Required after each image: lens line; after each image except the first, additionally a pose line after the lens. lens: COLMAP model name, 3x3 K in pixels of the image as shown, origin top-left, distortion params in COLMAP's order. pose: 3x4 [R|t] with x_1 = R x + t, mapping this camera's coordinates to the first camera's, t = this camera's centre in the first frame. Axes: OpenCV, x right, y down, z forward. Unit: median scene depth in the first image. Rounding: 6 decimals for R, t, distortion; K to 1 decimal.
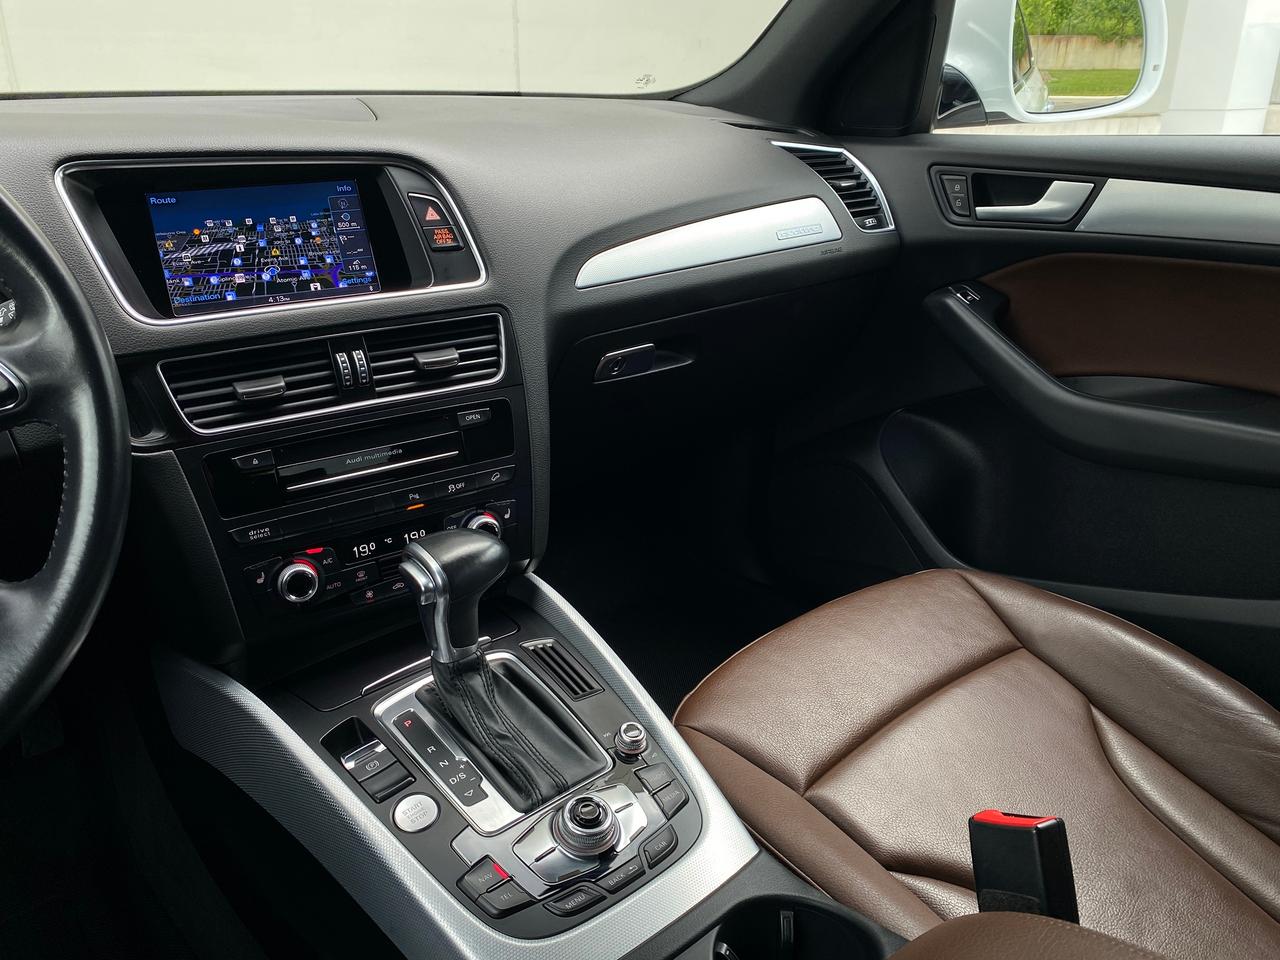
lens RADIAL K [[968.5, 0, 629.6], [0, 968.5, 456.7], [0, 0, 1]] dist [0.025870, -0.039884]
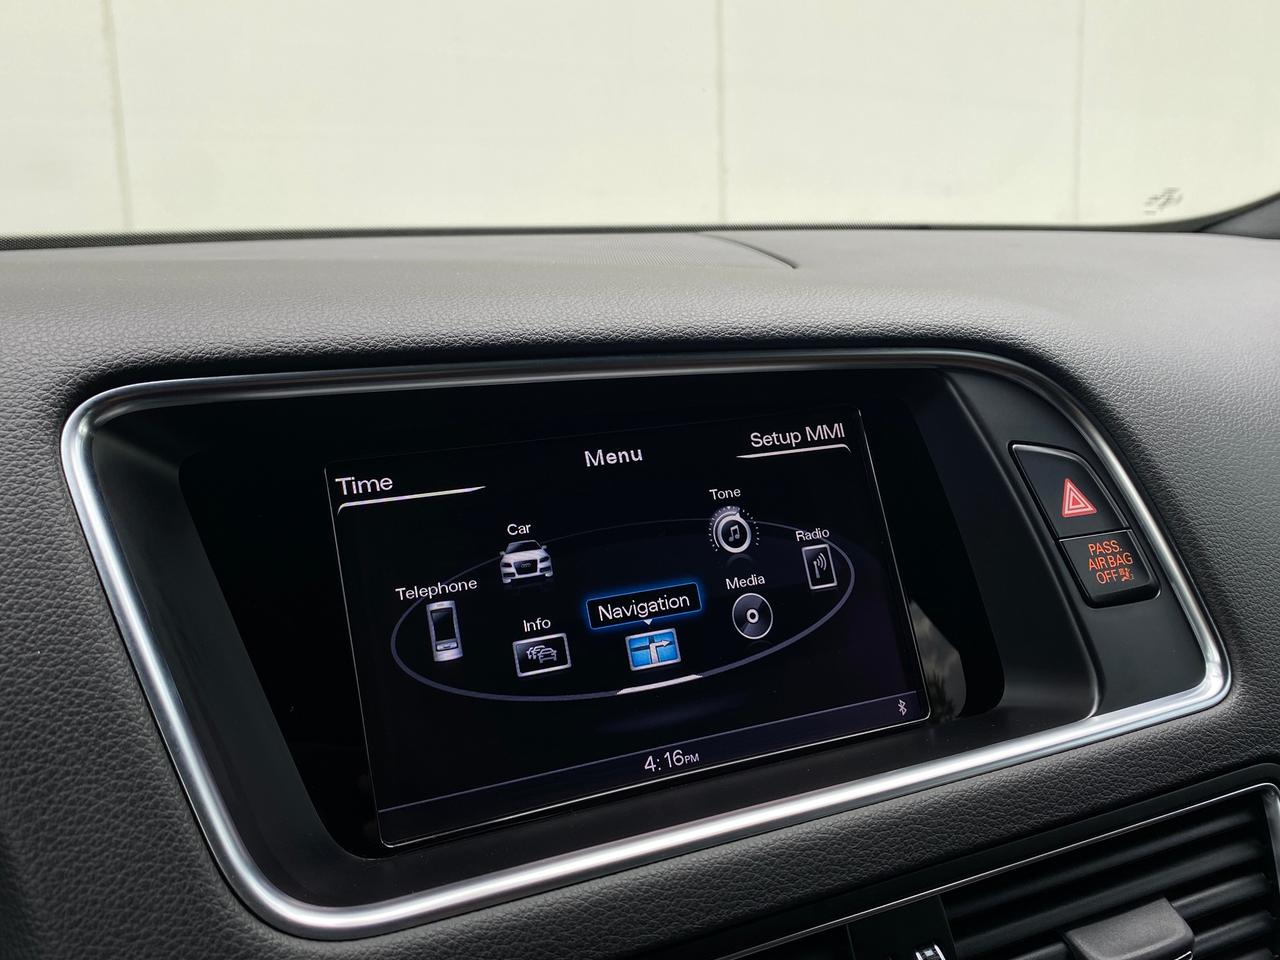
lens RADIAL K [[1173.4, 0, 644.5], [0, 1173.4, 451.0], [0, 0, 1]] dist [-0.002229, -0.005113]
pose [[0.989797, -0.006938, -0.142313, -0.315787], [-0.021654, 0.979886, -0.198379, -0.189658], [0.140827, 0.199436, 0.969739, 0.594116]]
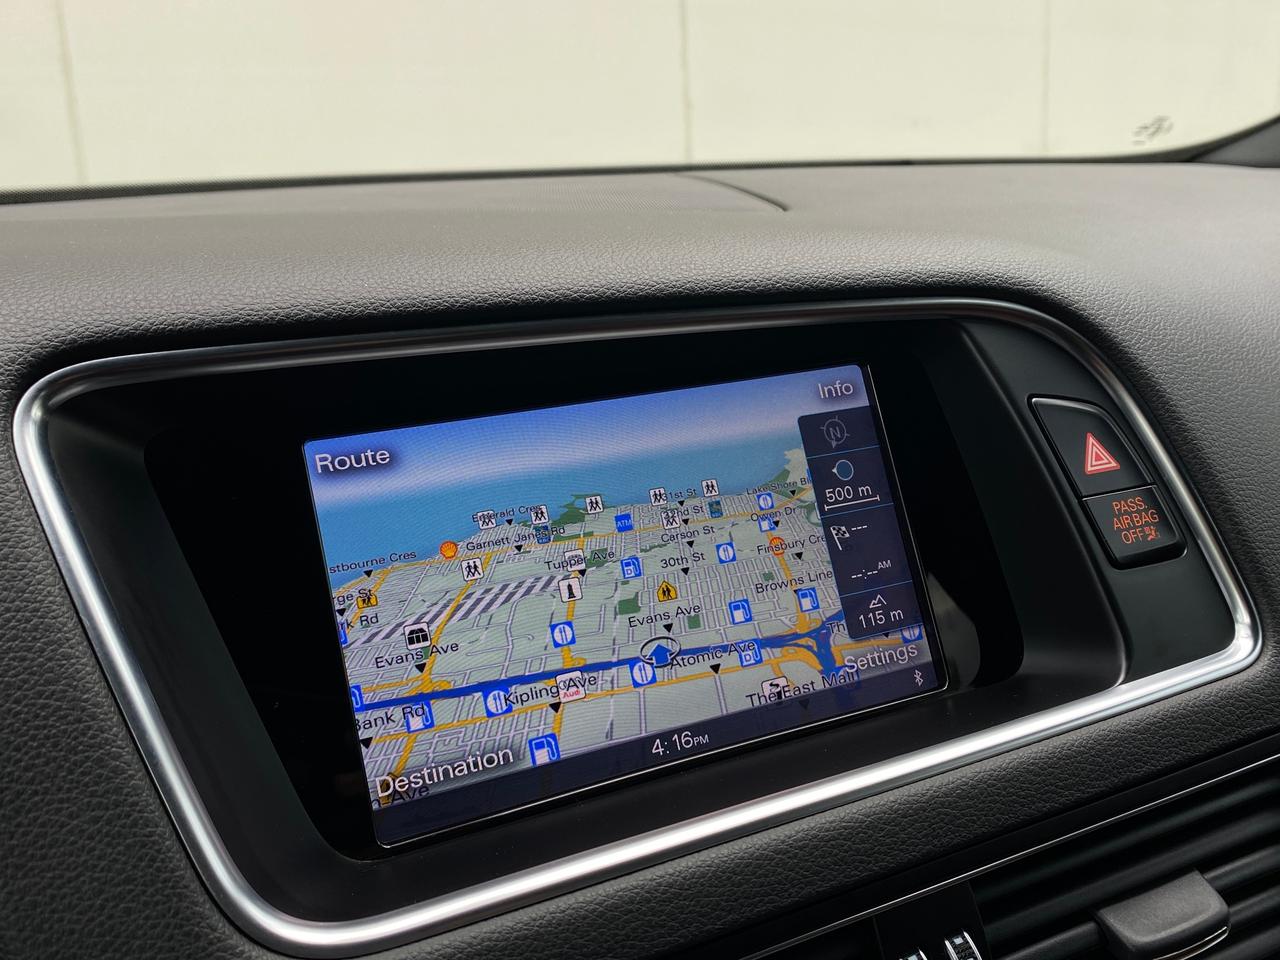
lens RADIAL K [[1174.7, 0, 625.1], [0, 1174.7, 451.2], [0, 0, 1]] dist [-0.007829, 0.003488]
pose [[0.990880, -0.022353, -0.132882, -0.329863], [0.002306, 0.988814, -0.149134, -0.202824], [0.134729, 0.147468, 0.979848, 0.617856]]
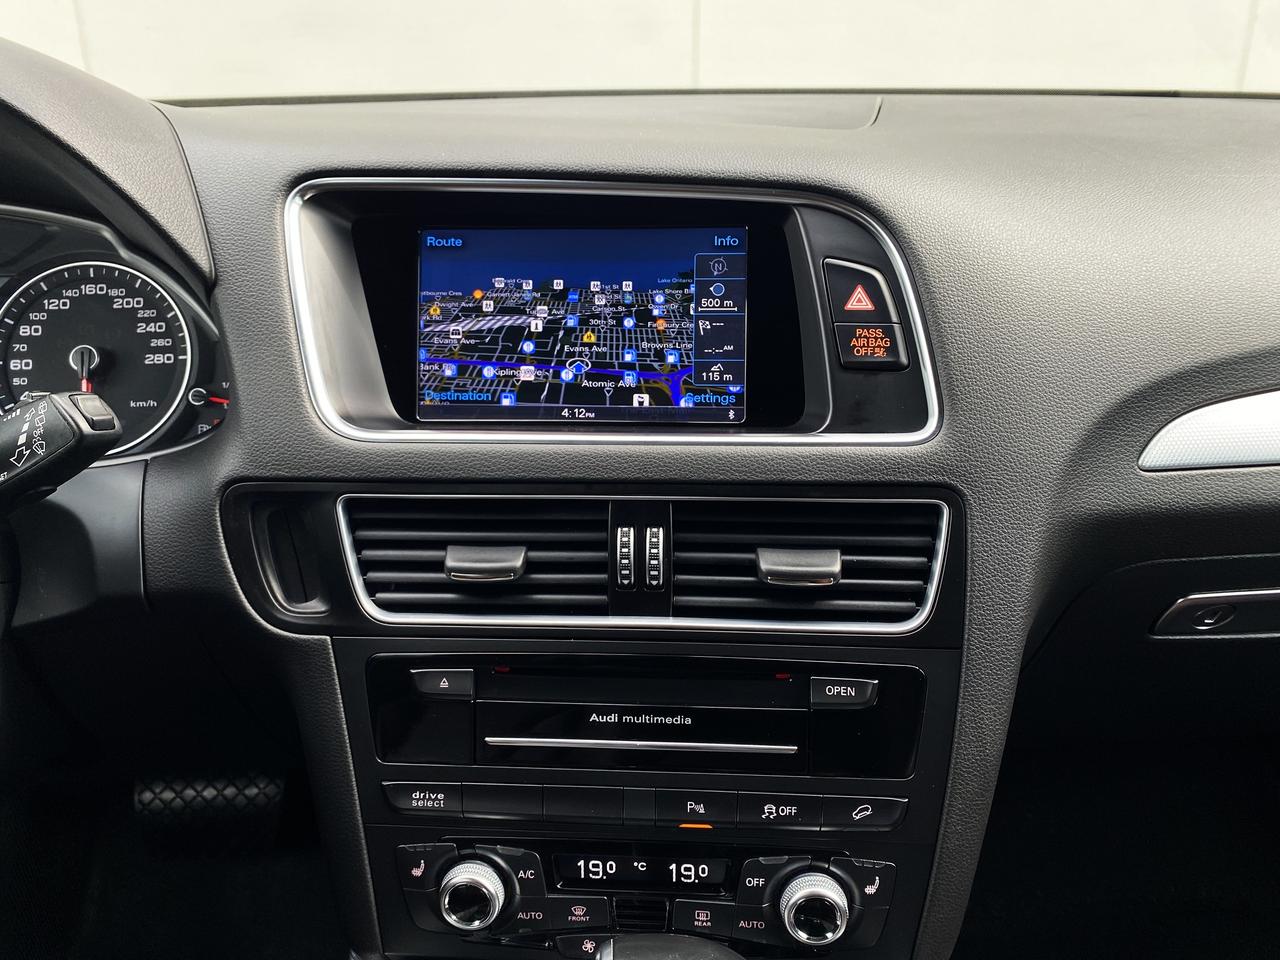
lens RADIAL K [[957.0, 0, 639.5], [0, 957.0, 473.0], [0, 0, 1]] dist [0.096609, -0.172802]
pose [[0.801525, 0.203592, -0.562234, 0.019704], [-0.208483, 0.976401, 0.056352, -0.170795], [0.560439, 0.072049, 0.825056, 0.533577]]
